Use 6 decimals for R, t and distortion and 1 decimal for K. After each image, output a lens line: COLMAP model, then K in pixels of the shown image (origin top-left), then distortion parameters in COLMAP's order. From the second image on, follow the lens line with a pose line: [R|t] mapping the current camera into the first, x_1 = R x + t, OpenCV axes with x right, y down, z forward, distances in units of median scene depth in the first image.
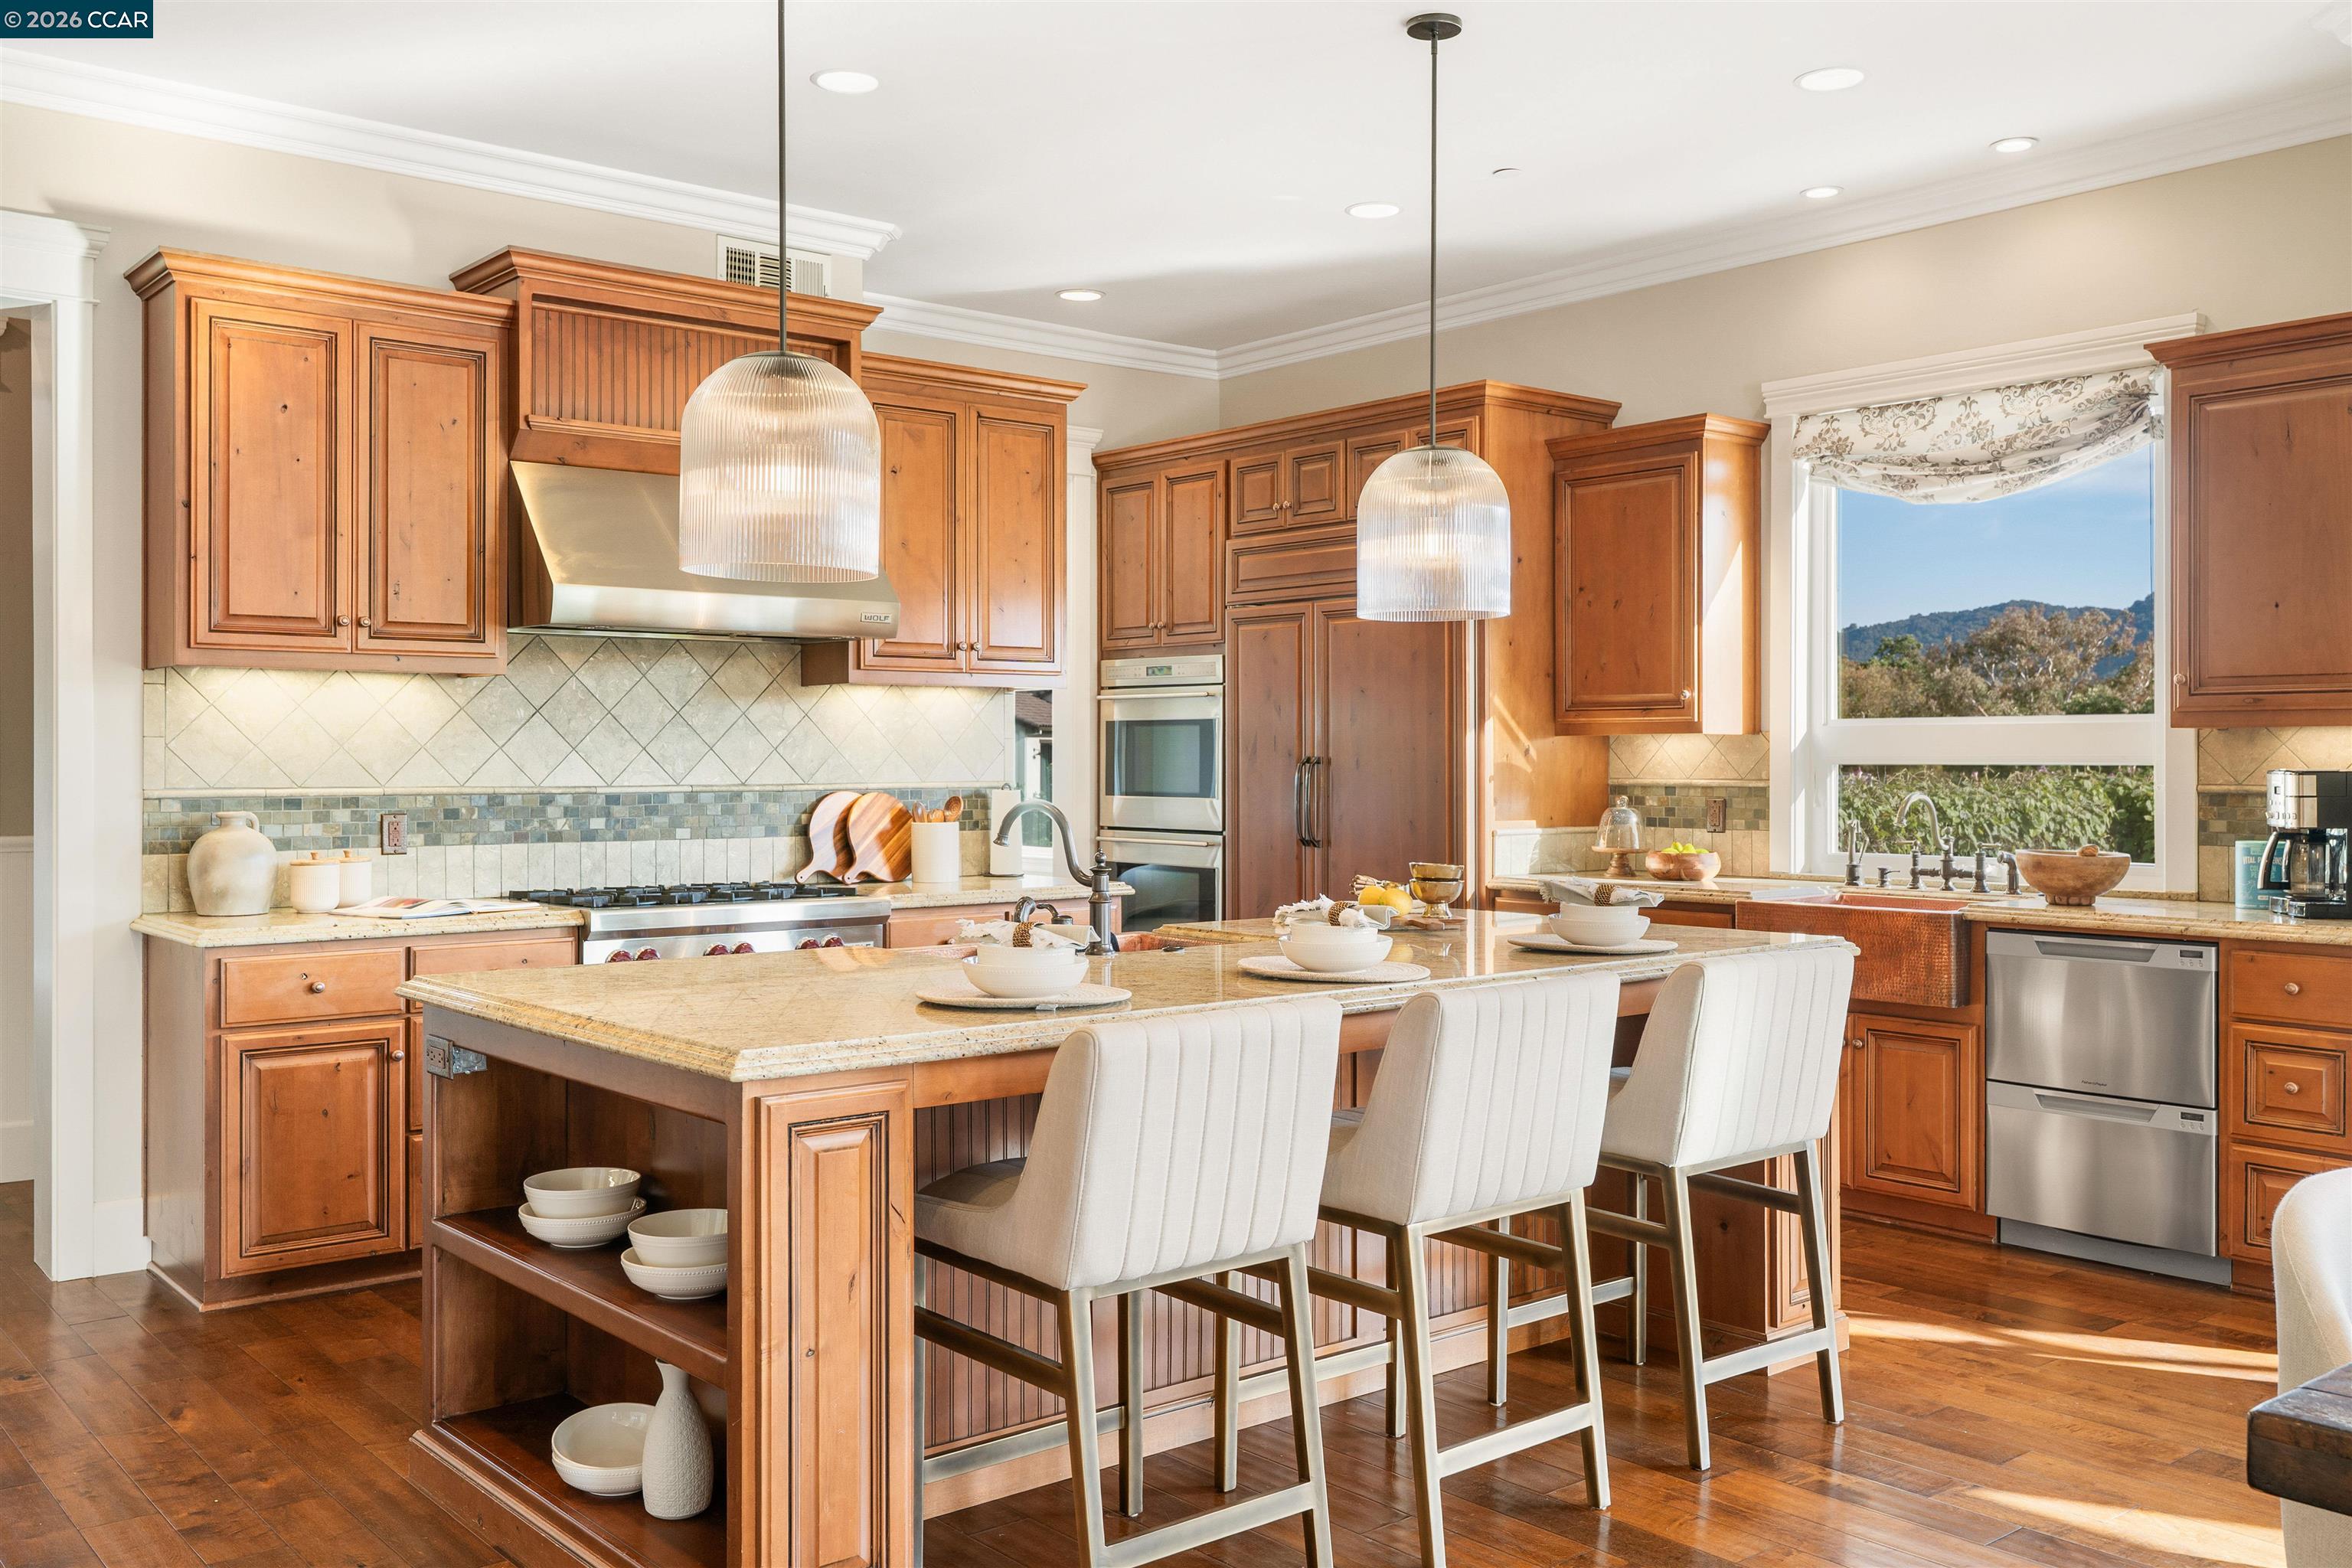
lens RADIAL K [[2032.5, 0, 1176.0], [0, 2032.5, 784.0], [0, 0, 1]] dist [-0.001082, 0.005351]
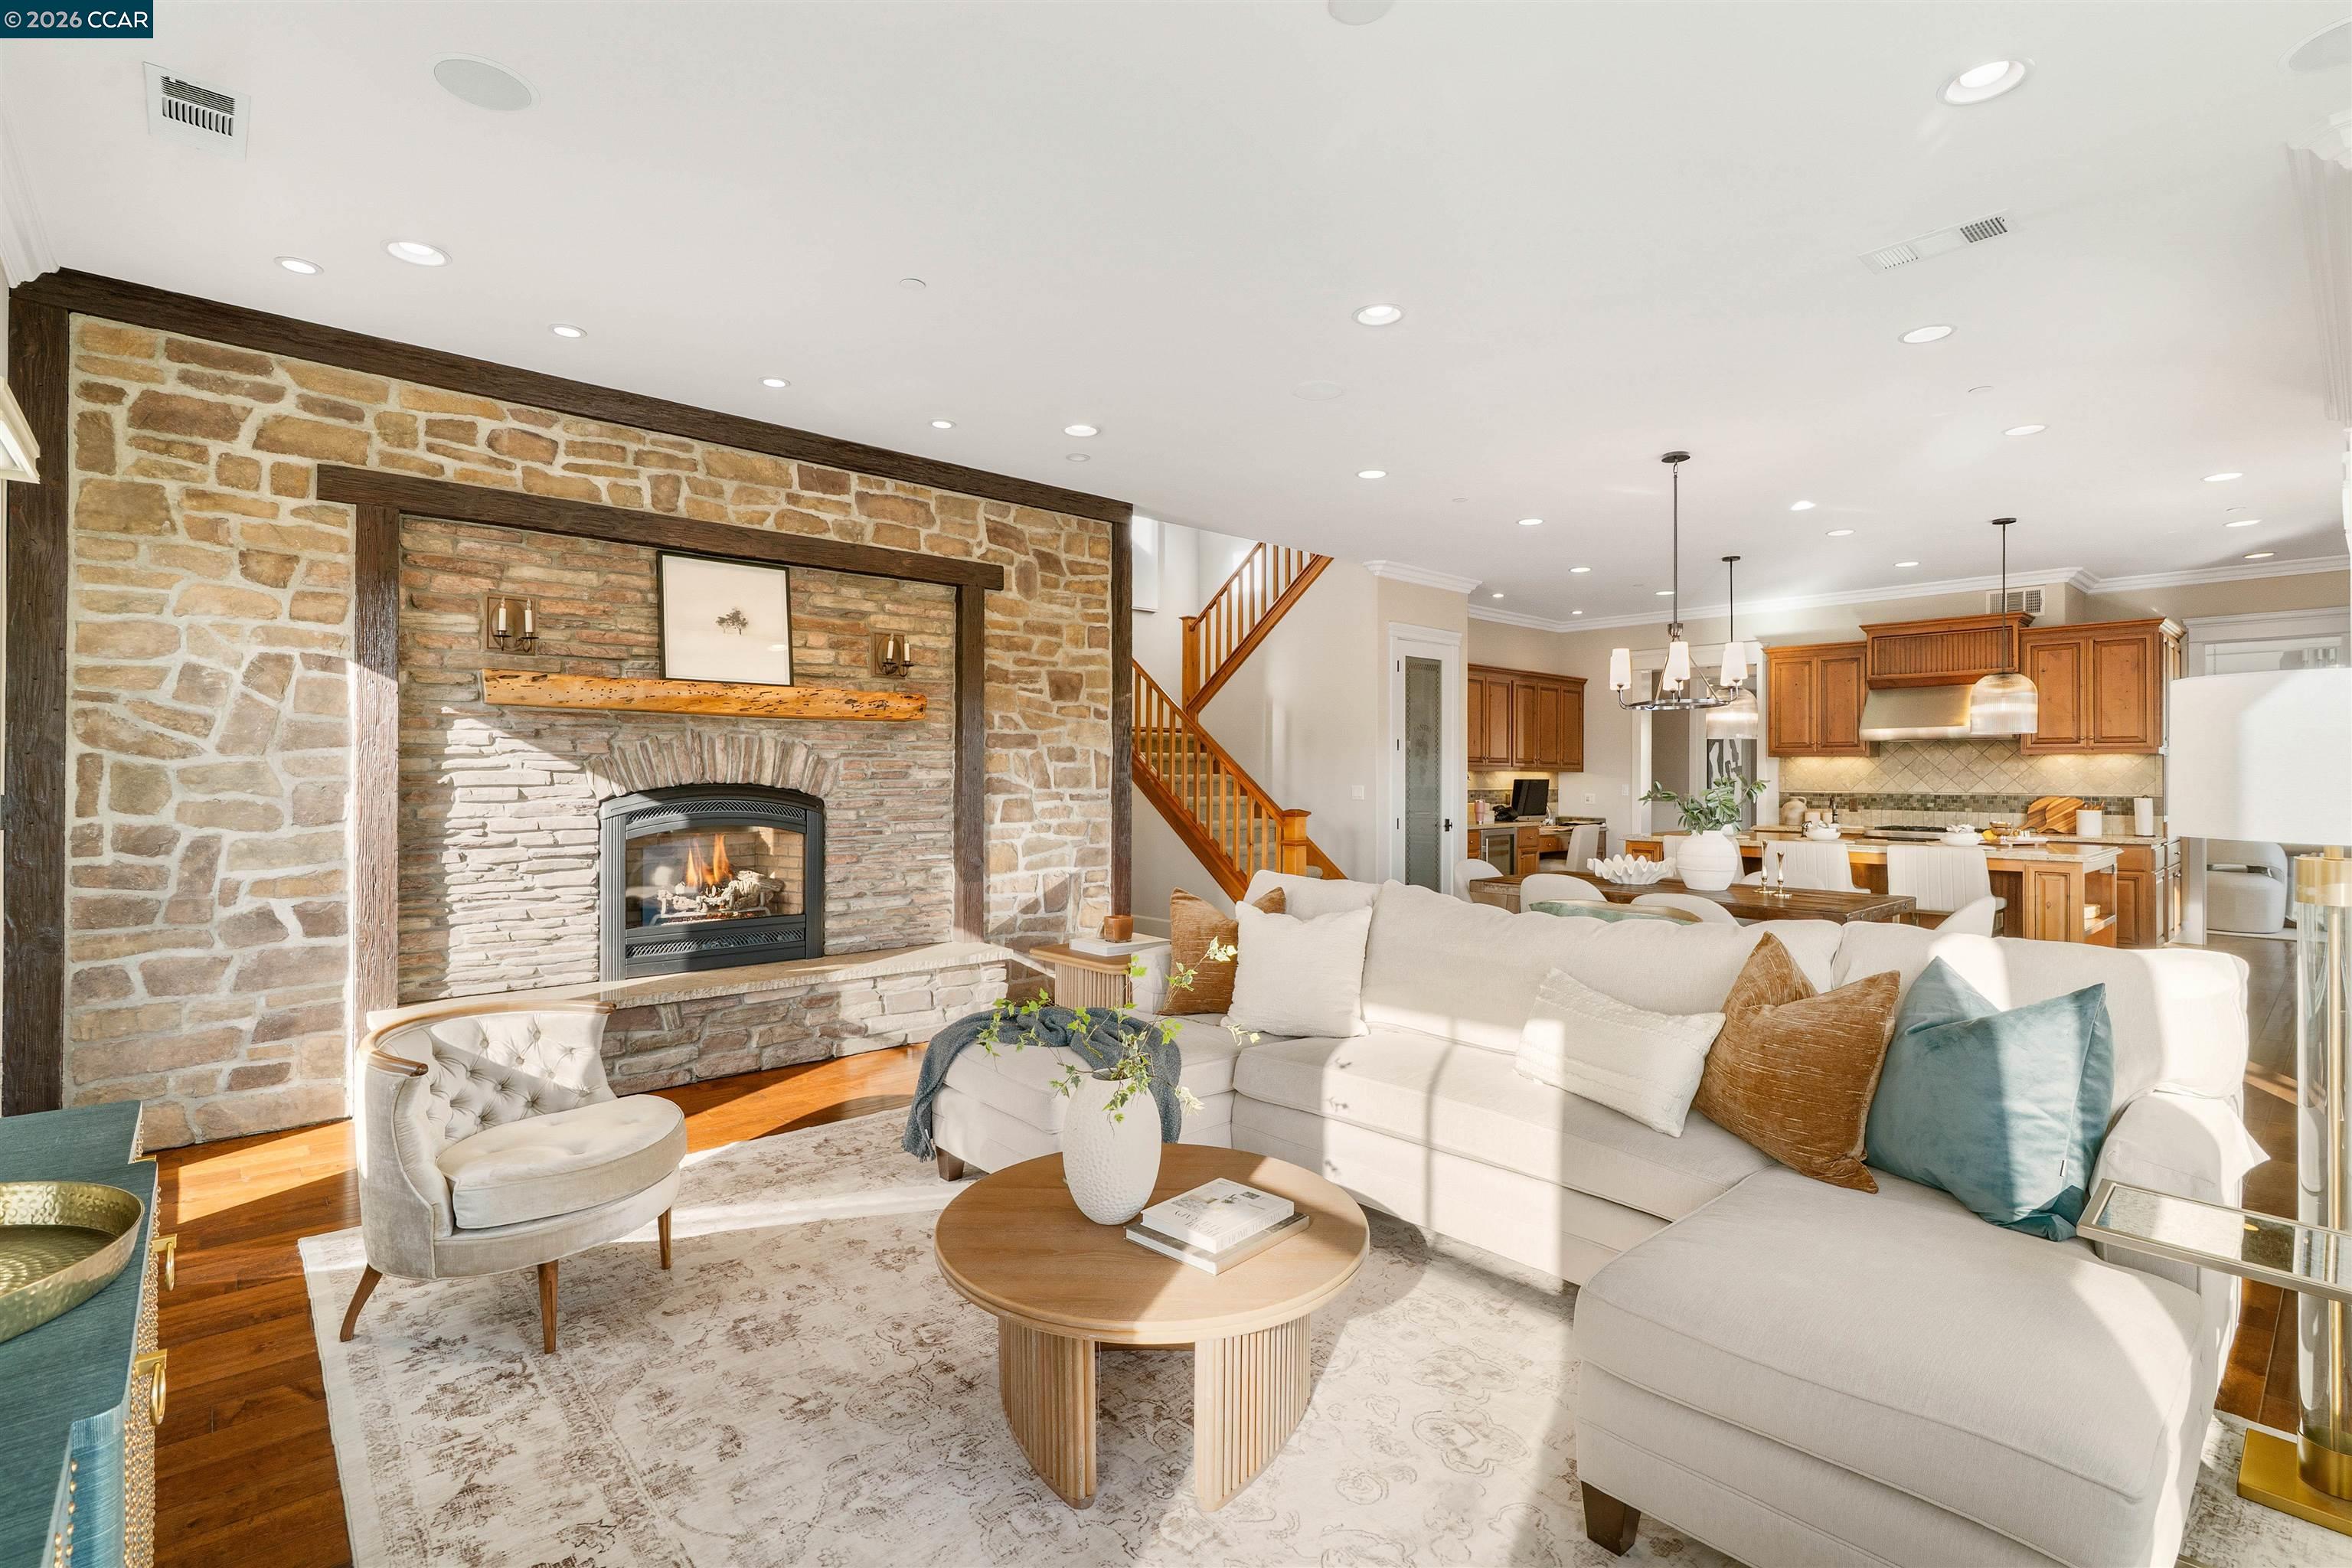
lens RADIAL K [[1076.3, 0, 1176.0], [0, 1076.3, 784.0], [0, 0, 1]] dist [-0.000624, -0.000060]
pose [[0.034117, 0.007963, -0.999386, 1.260874], [-0.017688, 0.999816, 0.007363, -0.003155], [0.999261, 0.017425, 0.034251, -0.143335]]
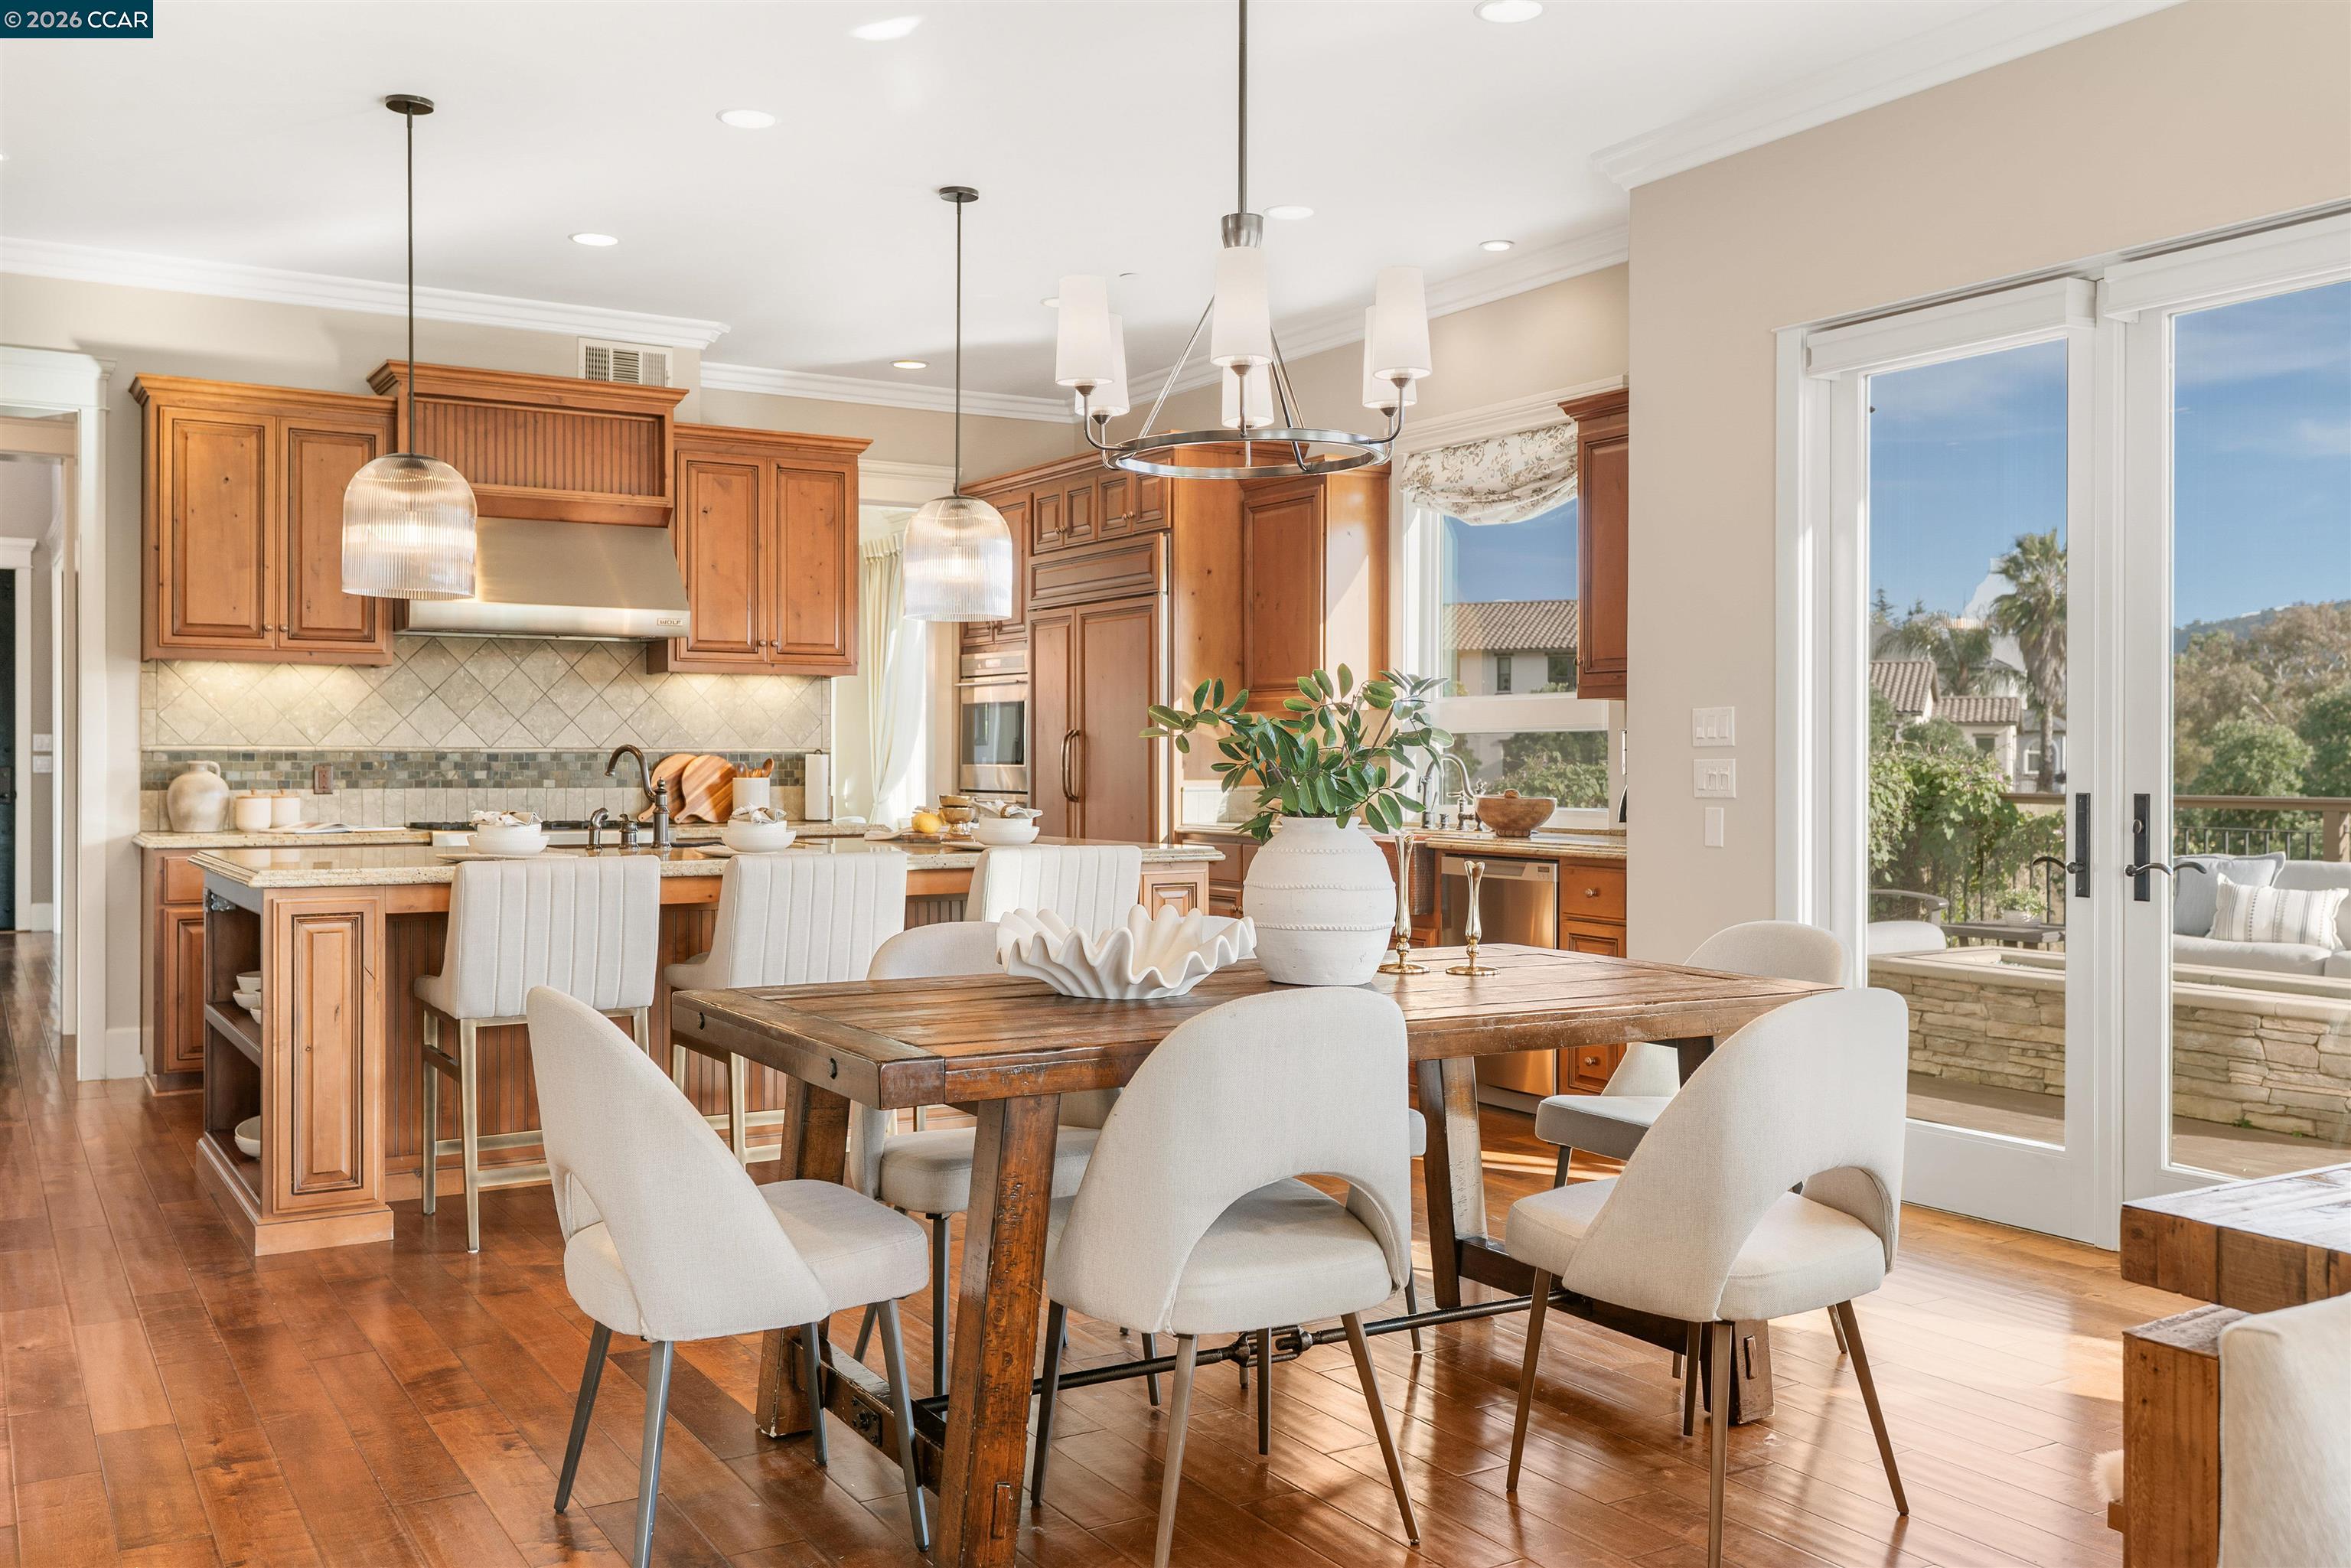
lens RADIAL K [[2053.6, 0, 1175.5], [0, 2053.6, 784.0], [0, 0, 1]] dist [-0.000857, -0.004001]
pose [[0.988635, 0.003822, -0.150286, 0.392826], [-0.004140, 0.999990, -0.001801, 0.026844], [0.150278, 0.002403, 0.988641, -0.297251]]
